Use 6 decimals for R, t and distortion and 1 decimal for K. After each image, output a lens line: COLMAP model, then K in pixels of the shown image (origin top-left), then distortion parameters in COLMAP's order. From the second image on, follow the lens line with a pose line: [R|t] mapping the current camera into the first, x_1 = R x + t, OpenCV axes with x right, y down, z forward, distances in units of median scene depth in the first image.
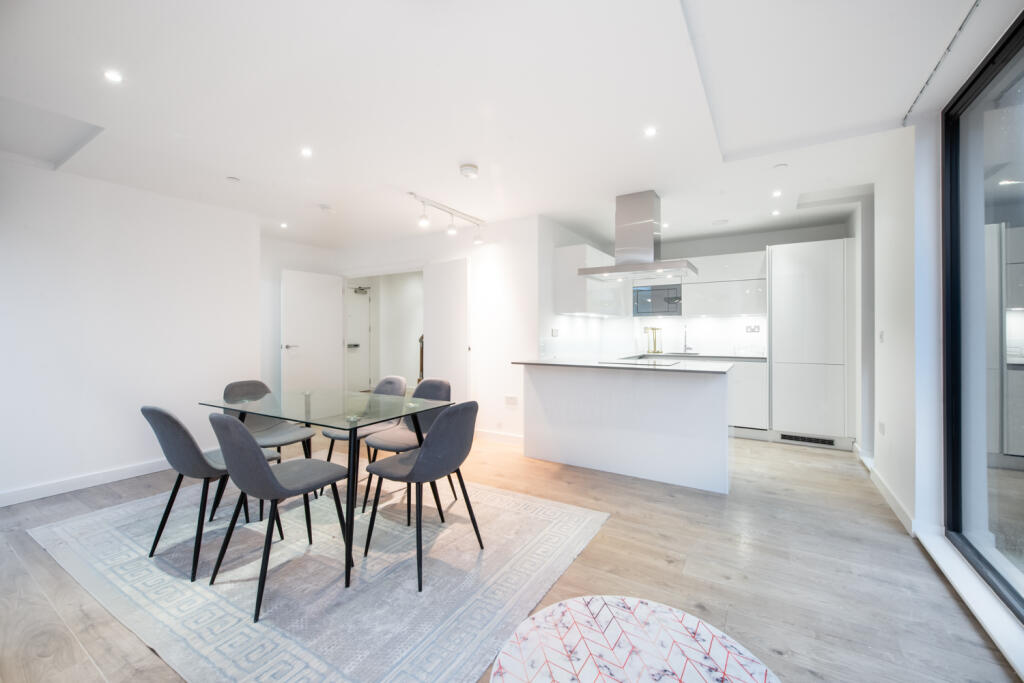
lens RADIAL K [[410.4, 0, 506.6], [0, 410.4, 331.9], [0, 0, 1]] dist [-0.000521, -0.000385]
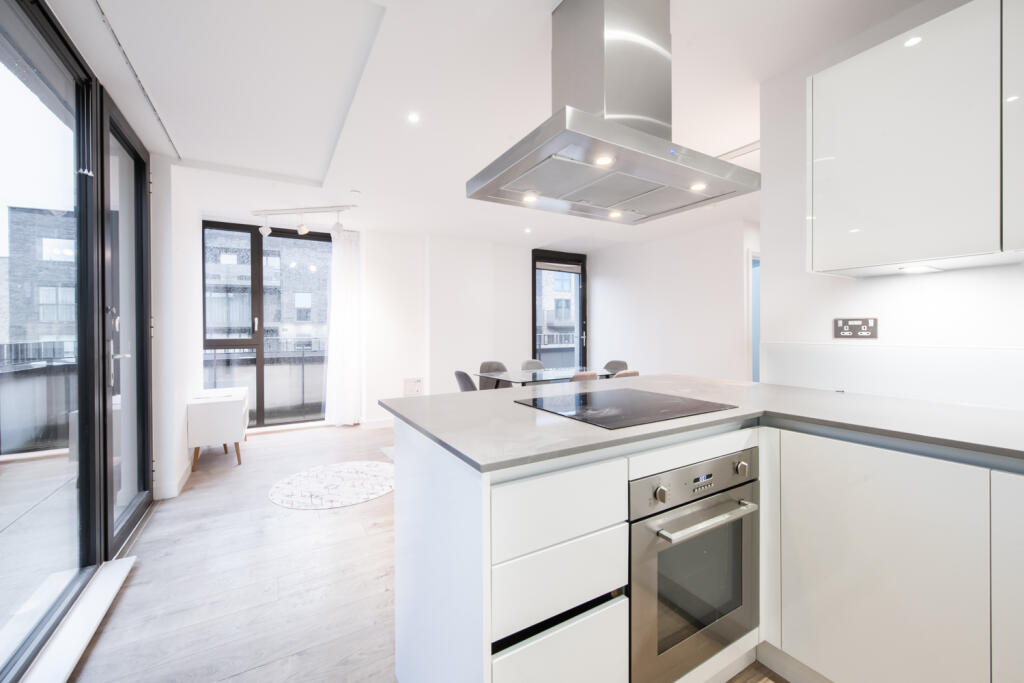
lens RADIAL K [[404.9, 0, 509.1], [0, 404.9, 338.1], [0, 0, 1]] dist [0.000504, -0.000158]
pose [[-0.457812, 0.021335, -0.888793, 0.959149], [0.007706, 0.999770, 0.020029, -0.000332], [0.889016, 0.002321, -0.457871, 1.443410]]
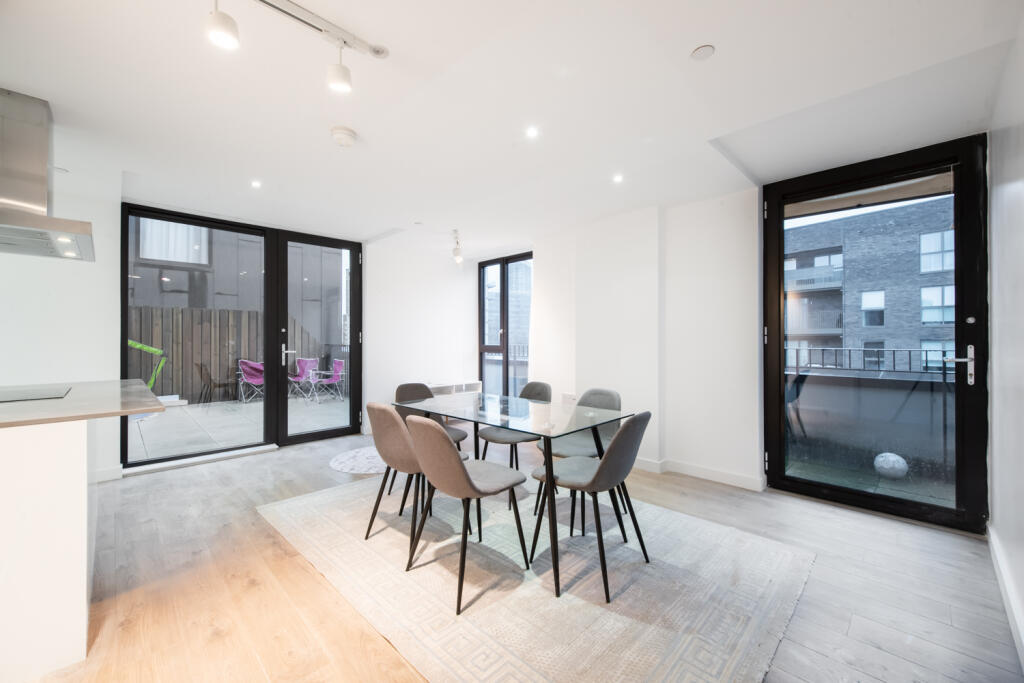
lens RADIAL K [[404.9, 0, 509.1], [0, 404.9, 338.1], [0, 0, 1]] dist [0.000504, -0.000158]
pose [[-0.974975, 0.004818, 0.222261, -0.624843], [0.003535, 0.999975, -0.006169, 0.001776], [-0.222285, -0.005229, -0.974968, 1.834472]]
